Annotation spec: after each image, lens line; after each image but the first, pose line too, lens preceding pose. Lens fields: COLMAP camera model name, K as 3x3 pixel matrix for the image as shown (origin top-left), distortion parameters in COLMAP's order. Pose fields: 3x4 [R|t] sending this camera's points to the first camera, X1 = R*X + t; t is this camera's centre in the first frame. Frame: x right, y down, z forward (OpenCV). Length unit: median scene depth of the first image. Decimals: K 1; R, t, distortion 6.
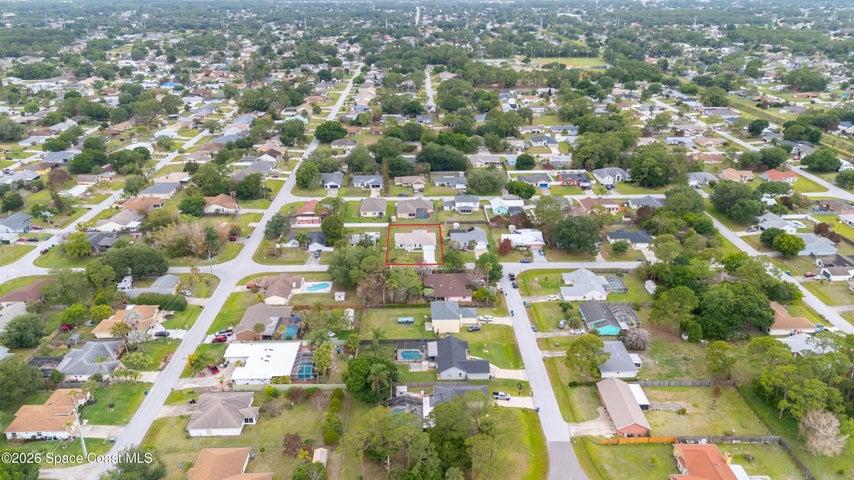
lens RADIAL K [[626.9, 0, 427.0], [0, 626.9, 240.0], [0, 0, 1]] dist [0.073058, -0.080685]
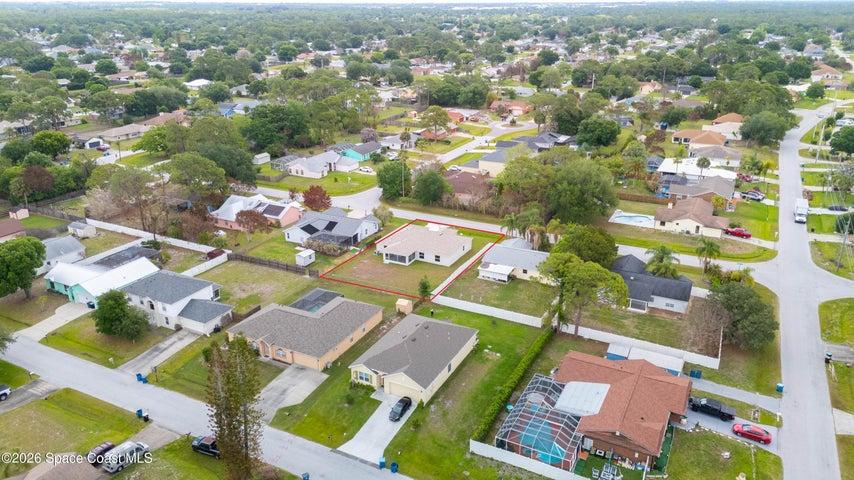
lens RADIAL K [[626.9, 0, 427.0], [0, 626.9, 240.0], [0, 0, 1]] dist [0.073058, -0.080685]
pose [[-0.880136, -0.164188, 0.445425, -0.218483], [0.183300, 0.747984, 0.637904, -0.288778], [-0.437907, 0.643088, -0.628232, 1.179453]]
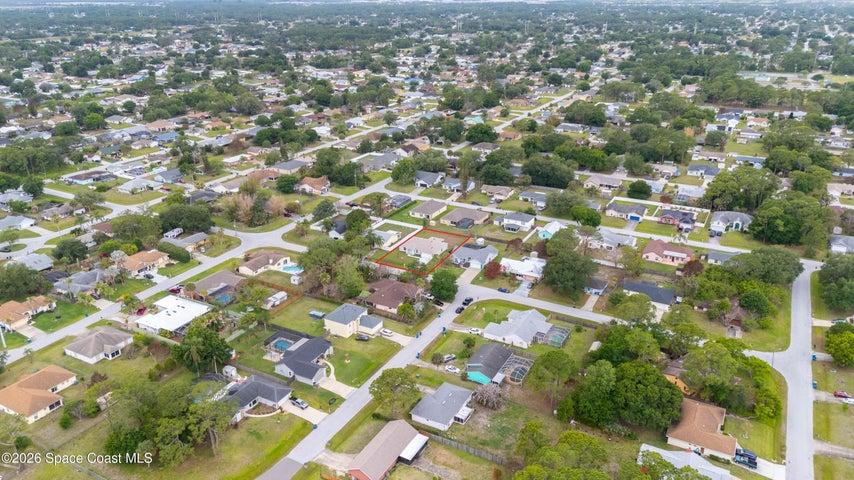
lens RADIAL K [[626.9, 0, 427.0], [0, 626.9, 240.0], [0, 0, 1]] dist [0.073058, -0.080685]
pose [[0.865929, 0.184369, -0.464947, 0.399347], [-0.186363, 0.981577, 0.042145, -0.047084], [0.464151, 0.050154, 0.884335, 0.114852]]
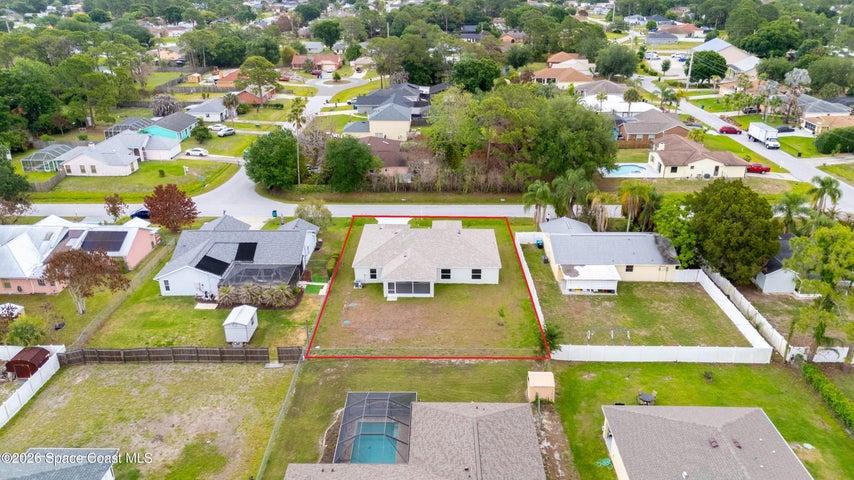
lens RADIAL K [[626.9, 0, 427.0], [0, 626.9, 240.0], [0, 0, 1]] dist [0.073058, -0.080685]
pose [[-0.999169, -0.007754, 0.040021, -0.027299], [0.022905, 0.705346, 0.708493, -0.192518], [-0.033722, 0.708820, -0.704582, 1.082985]]
